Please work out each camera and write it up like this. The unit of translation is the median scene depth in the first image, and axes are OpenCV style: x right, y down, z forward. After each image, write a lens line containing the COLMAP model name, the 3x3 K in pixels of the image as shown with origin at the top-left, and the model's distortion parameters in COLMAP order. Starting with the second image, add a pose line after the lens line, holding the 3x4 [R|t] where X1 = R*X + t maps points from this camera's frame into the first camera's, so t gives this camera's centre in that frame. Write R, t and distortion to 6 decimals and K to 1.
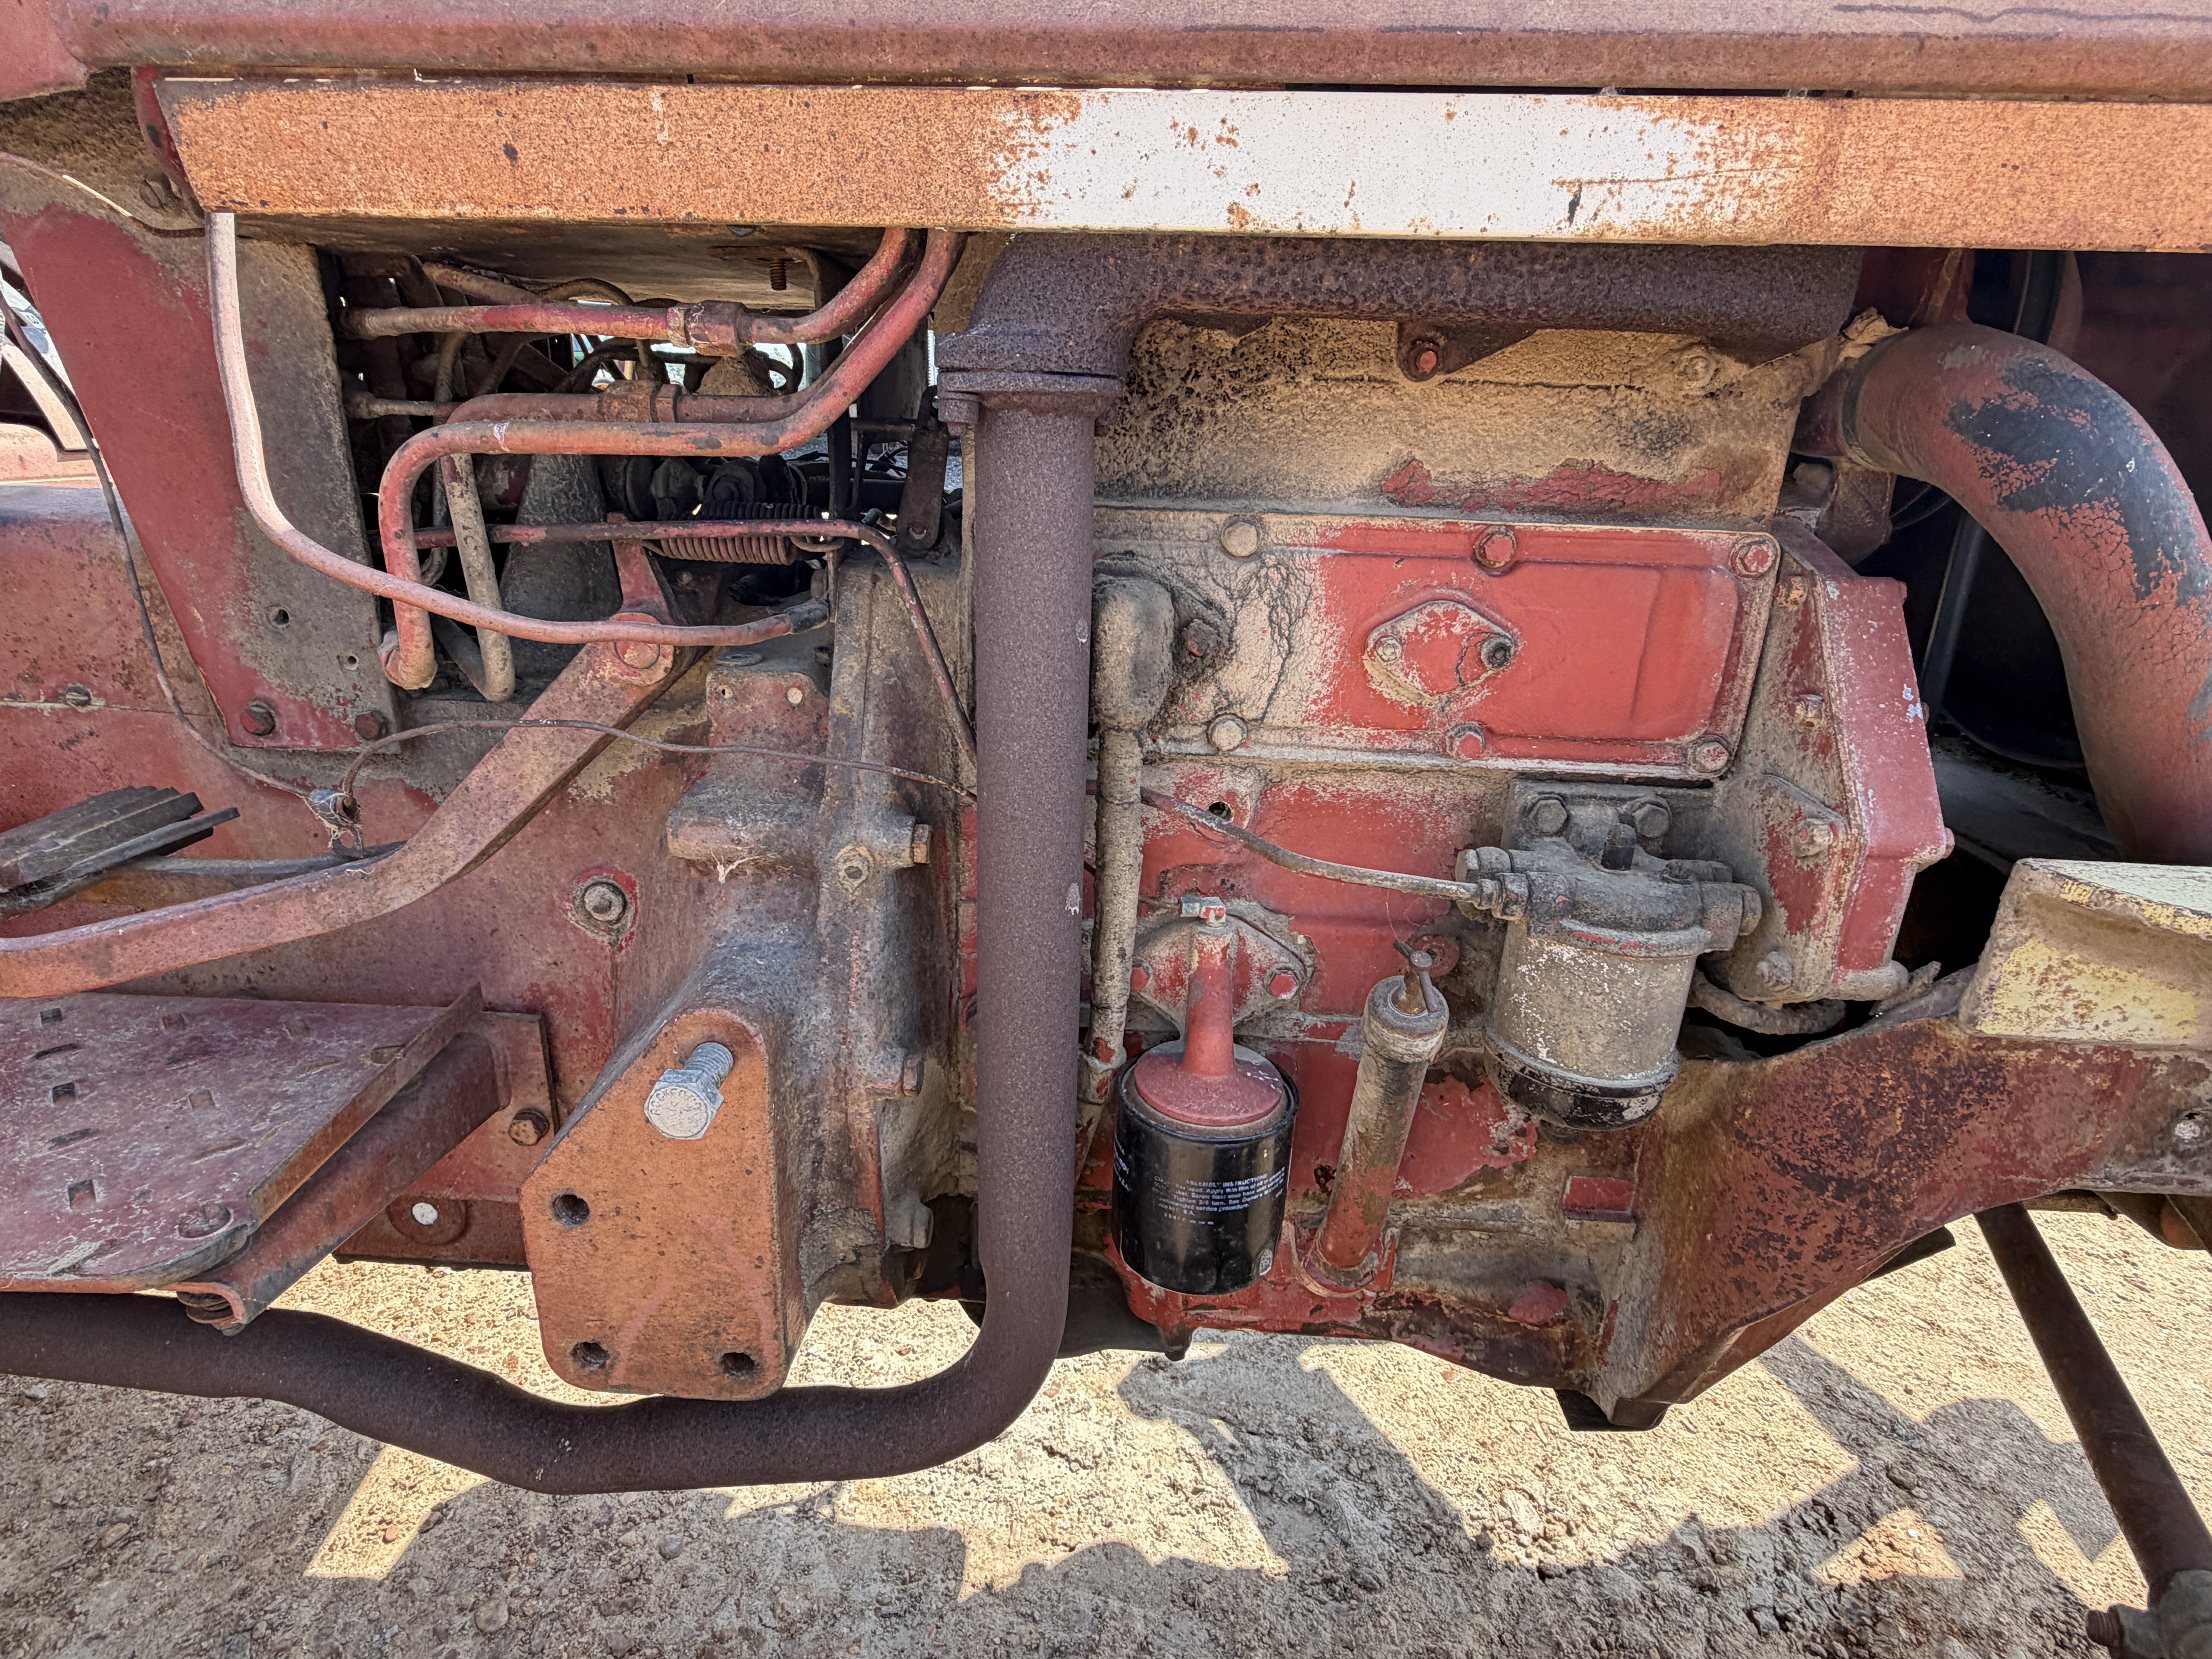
lens RADIAL K [[1132.0, 0, 1106.0], [0, 1132.0, 829.5], [0, 0, 1]] dist [-0.000402, -0.000161]
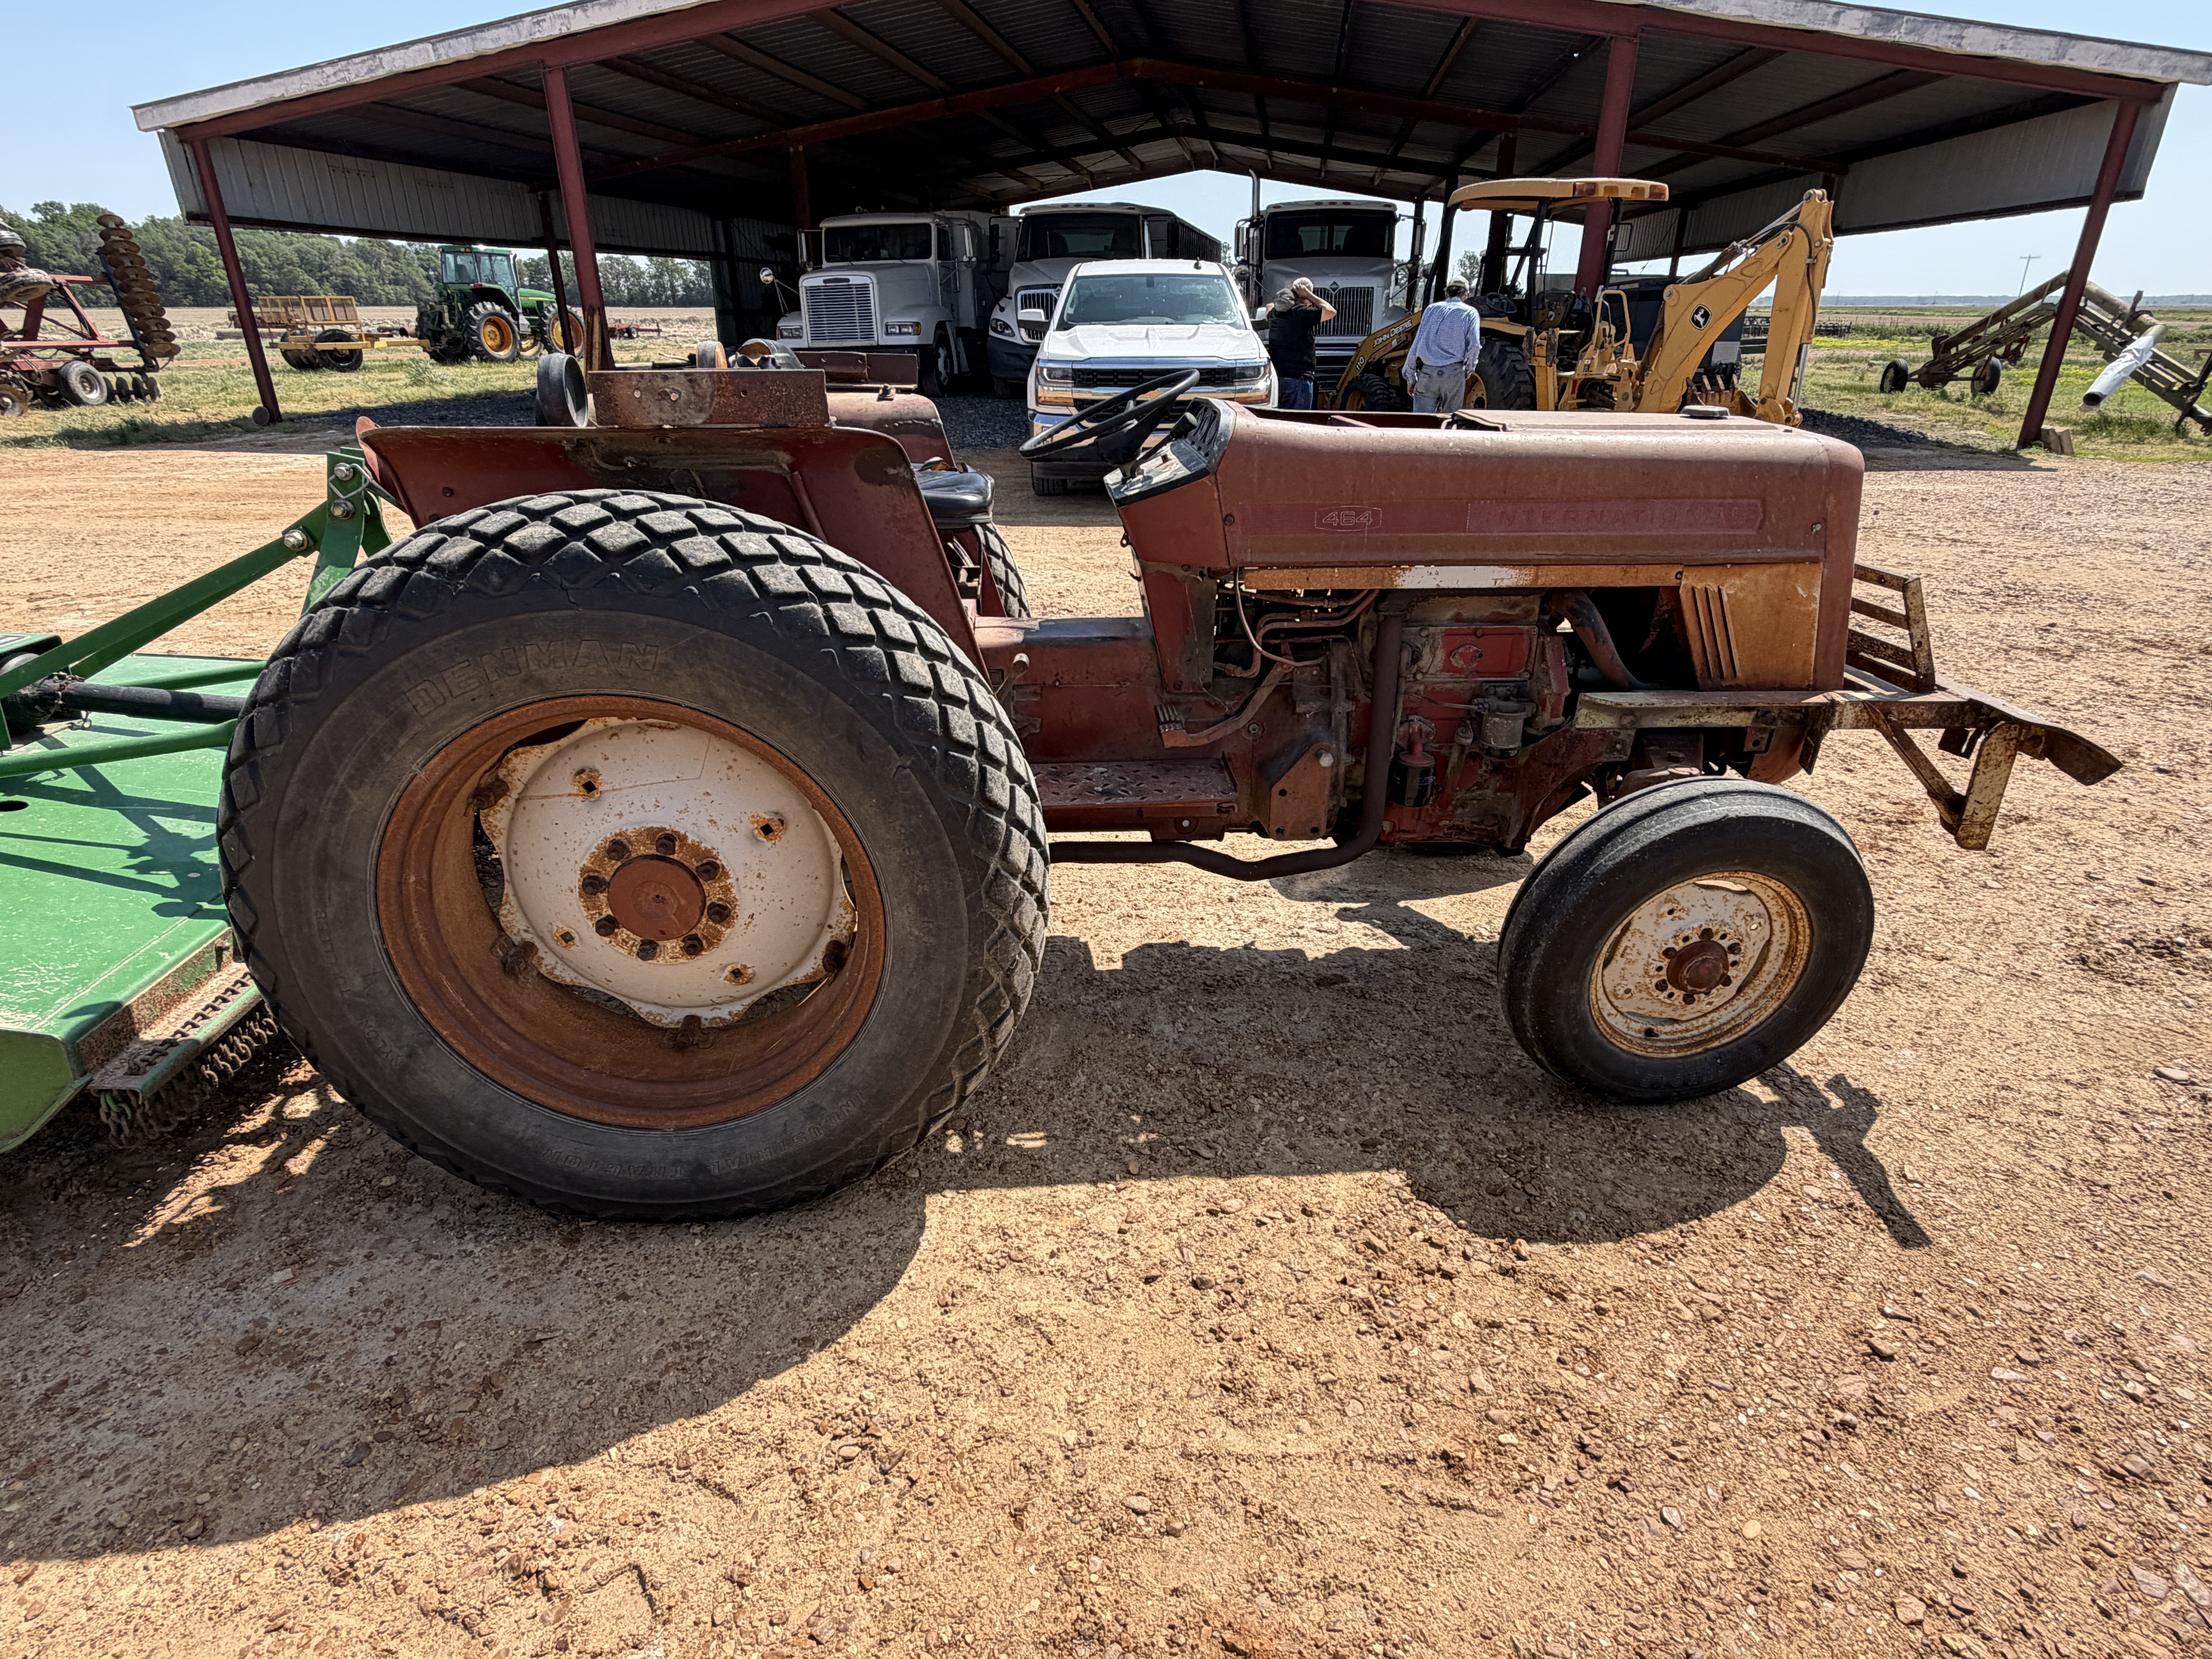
lens RADIAL K [[1160.1, 0, 1106.0], [0, 1160.1, 829.5], [0, 0, 1]] dist [0.001581, -0.000512]
pose [[0.993669, -0.069391, 0.088353, -1.572418], [0.062316, 0.994807, 0.080470, 0.069554], [-0.093478, -0.074454, 0.992834, -3.461689]]
